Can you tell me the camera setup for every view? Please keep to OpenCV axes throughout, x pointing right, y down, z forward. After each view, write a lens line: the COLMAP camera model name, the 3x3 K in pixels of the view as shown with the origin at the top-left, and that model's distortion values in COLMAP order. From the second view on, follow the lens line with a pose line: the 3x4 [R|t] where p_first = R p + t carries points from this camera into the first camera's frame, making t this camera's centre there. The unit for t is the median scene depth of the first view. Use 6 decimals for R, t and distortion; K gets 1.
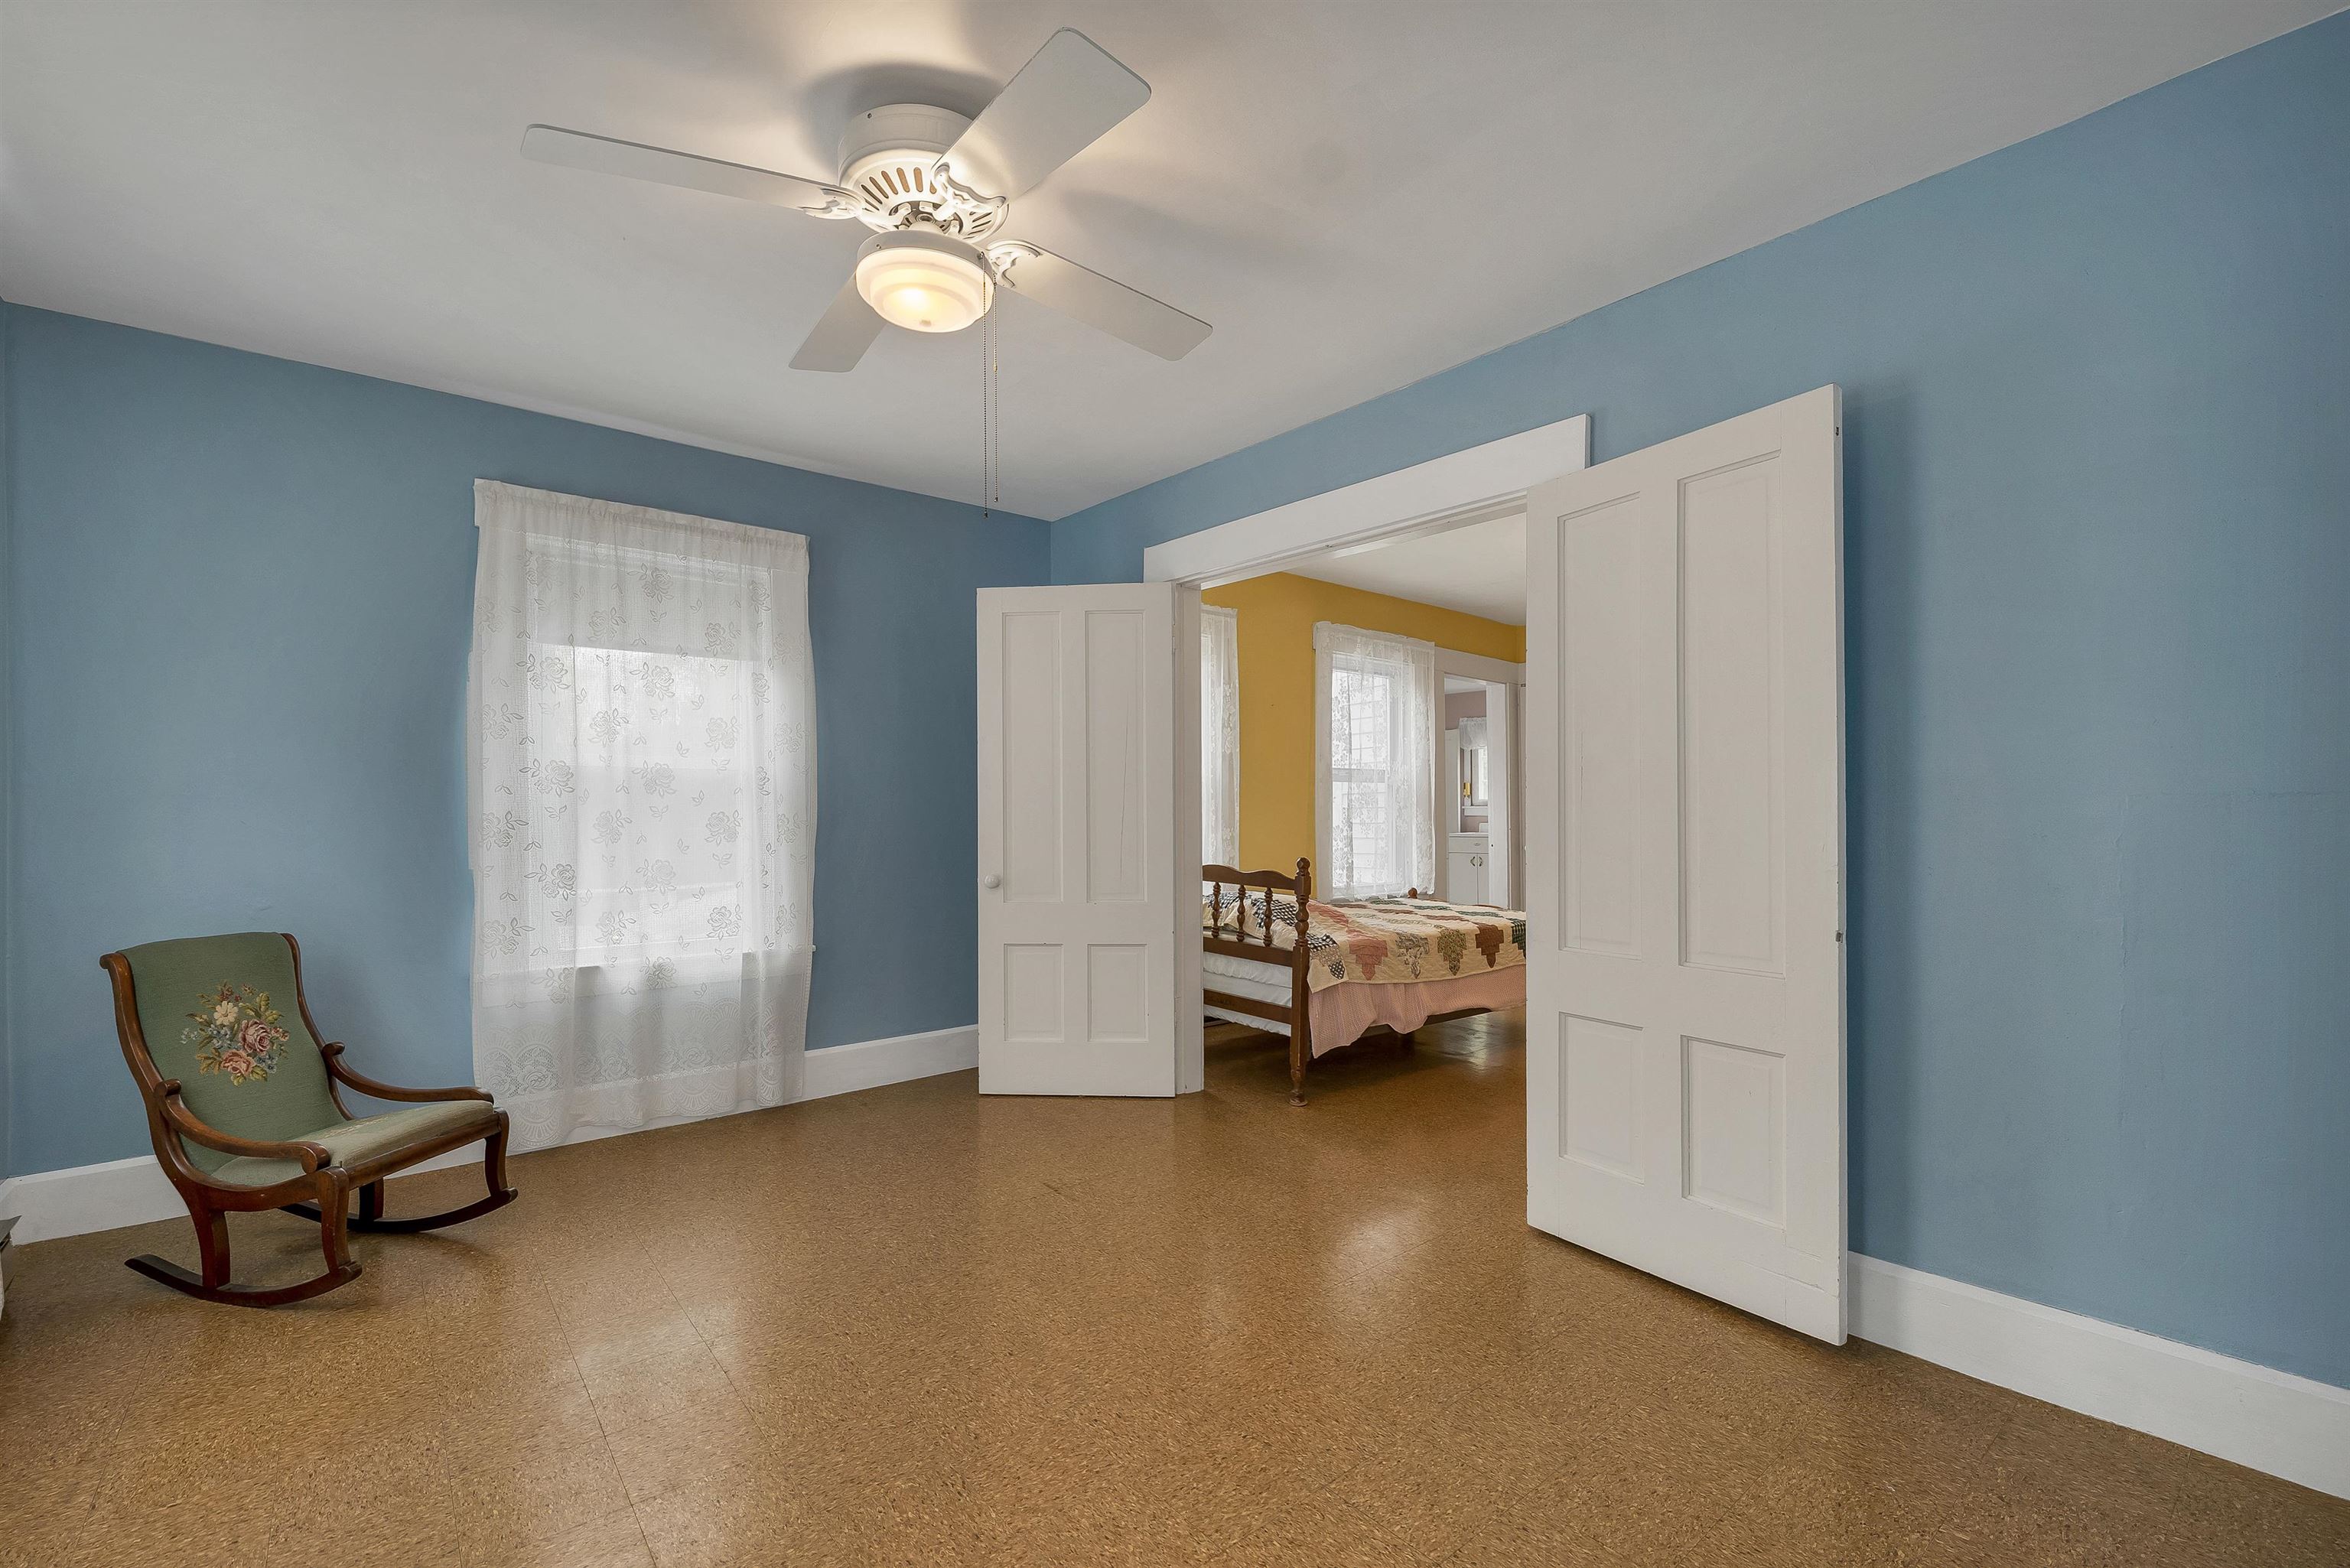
lens RADIAL K [[987.4, 0, 1166.4], [0, 987.4, 795.8], [0, 0, 1]] dist [-0.001260, -0.000837]
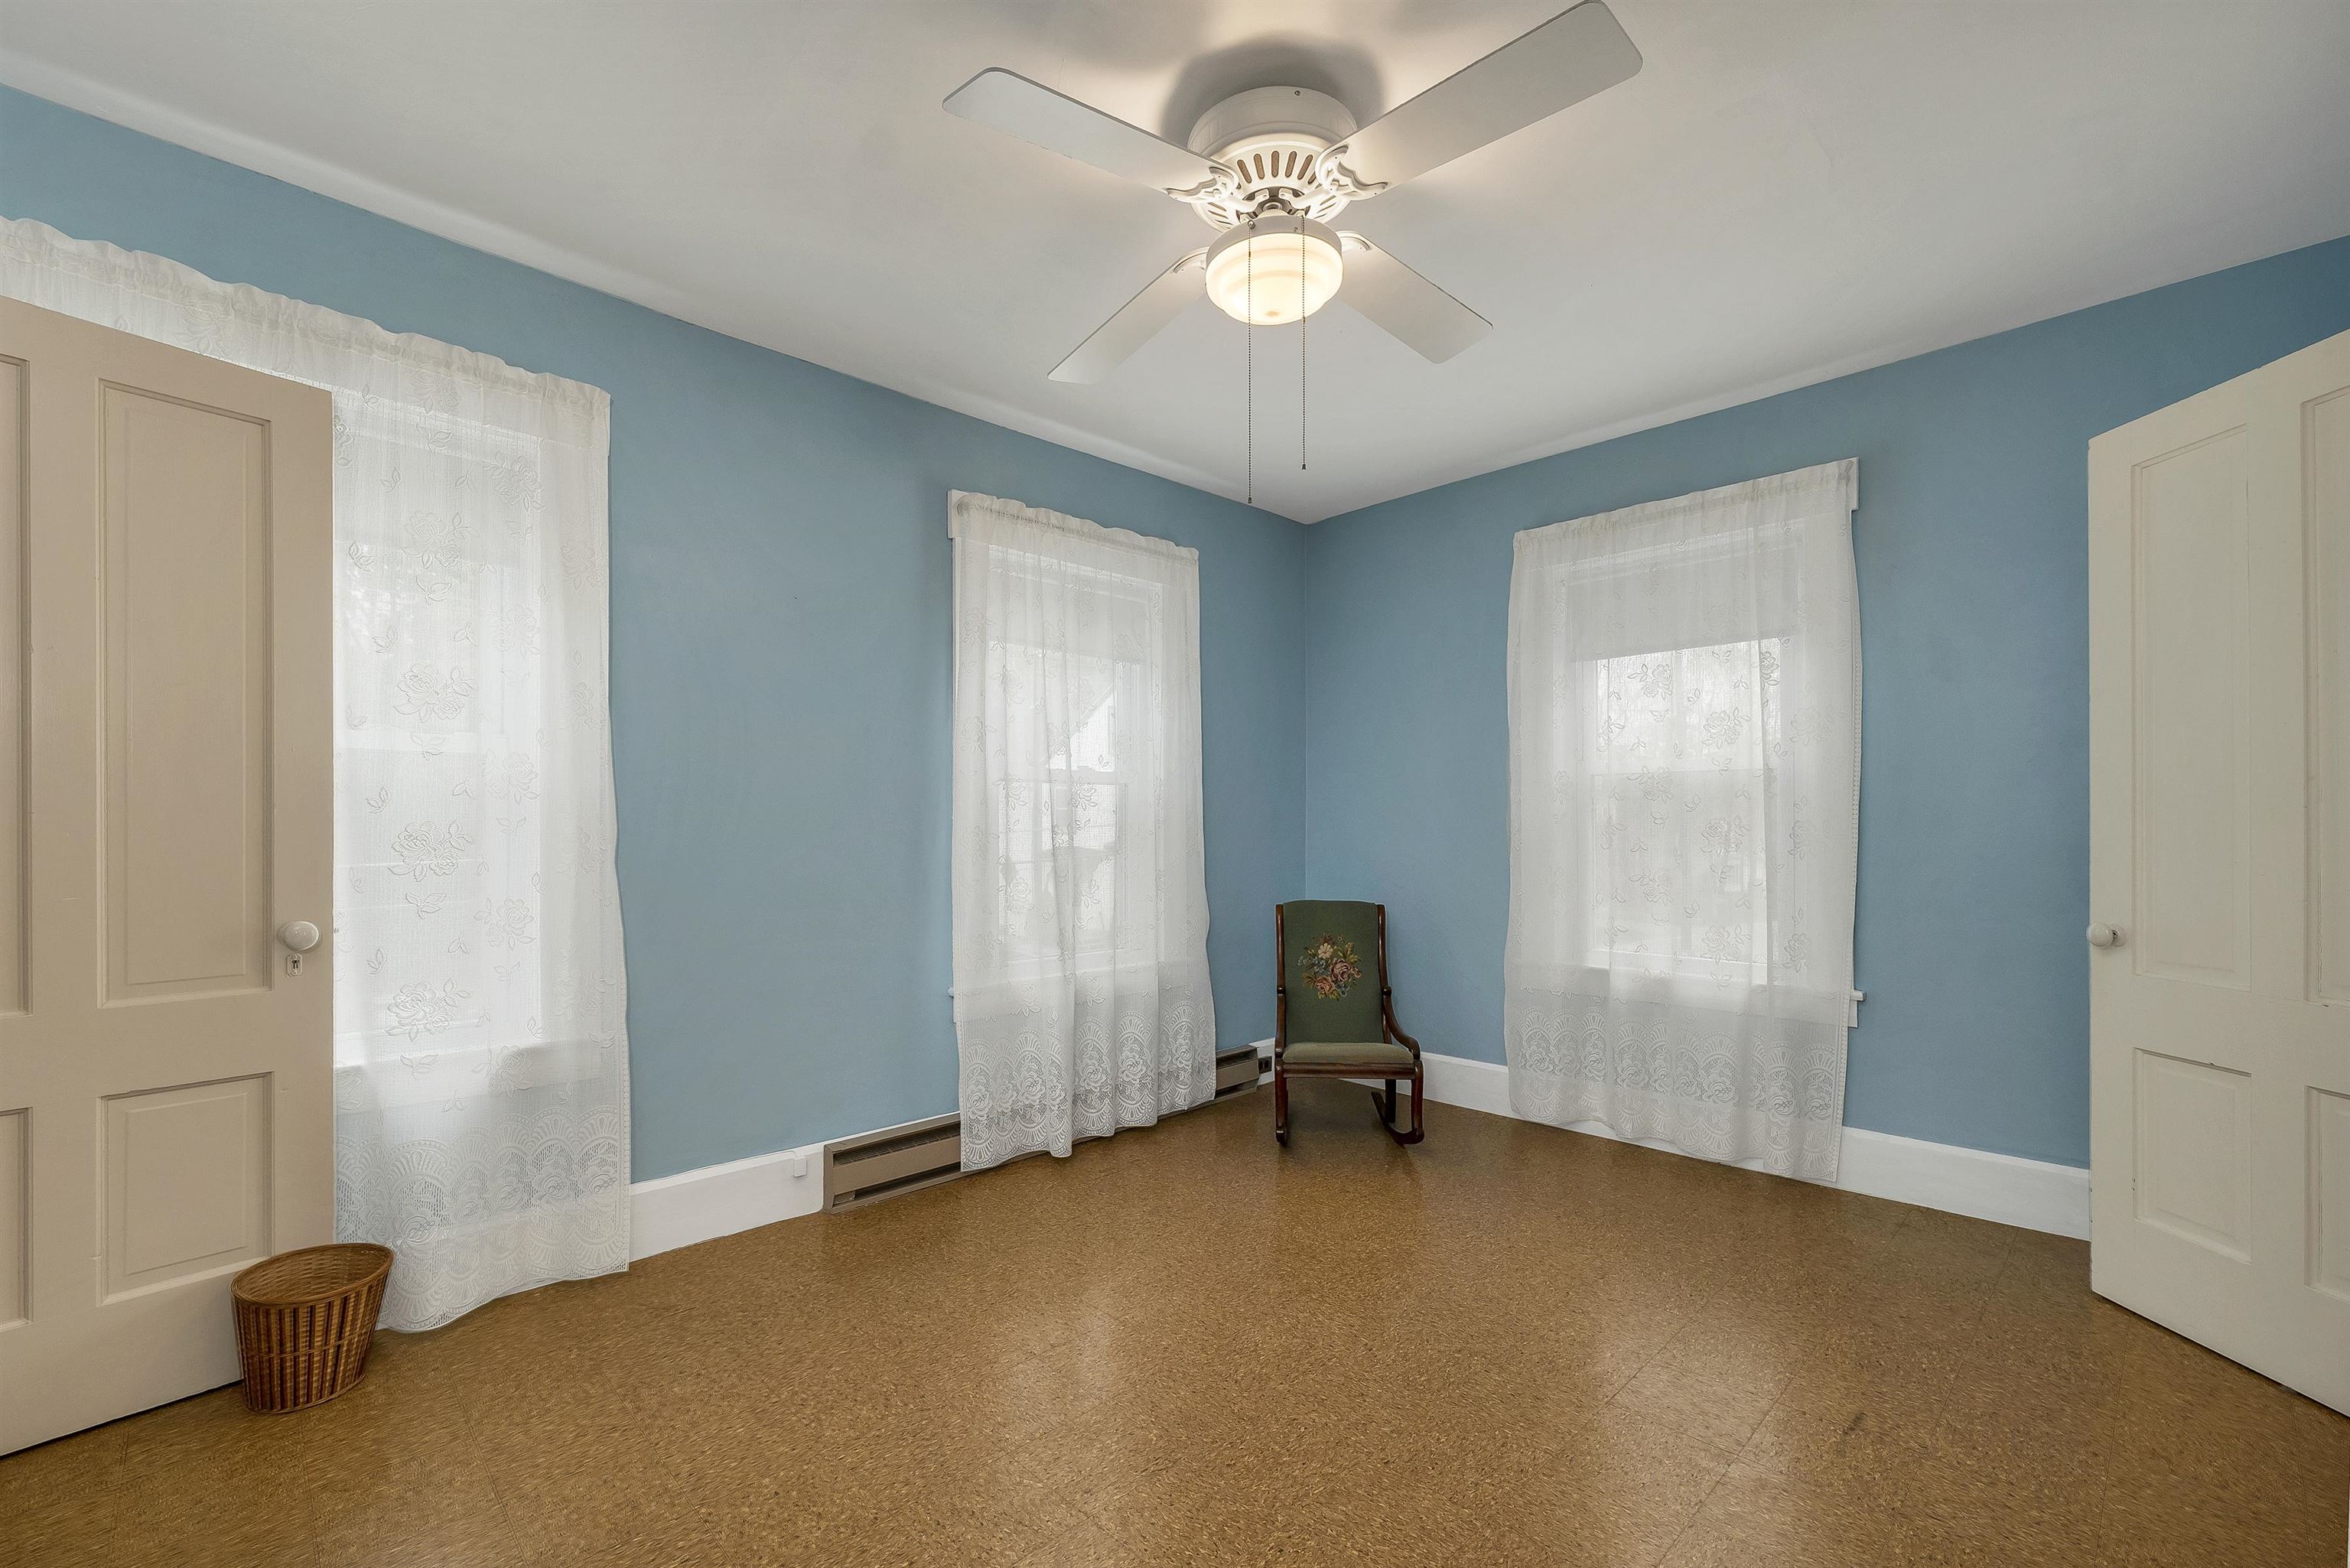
lens RADIAL K [[995.4, 0, 1175.6], [0, 995.4, 815.0], [0, 0, 1]] dist [0.000863, -0.000065]
pose [[0.093677, -0.006943, -0.995578, 0.411554], [0.019279, 0.999801, -0.005158, 0.009470], [0.995416, -0.018710, 0.093792, 0.459837]]
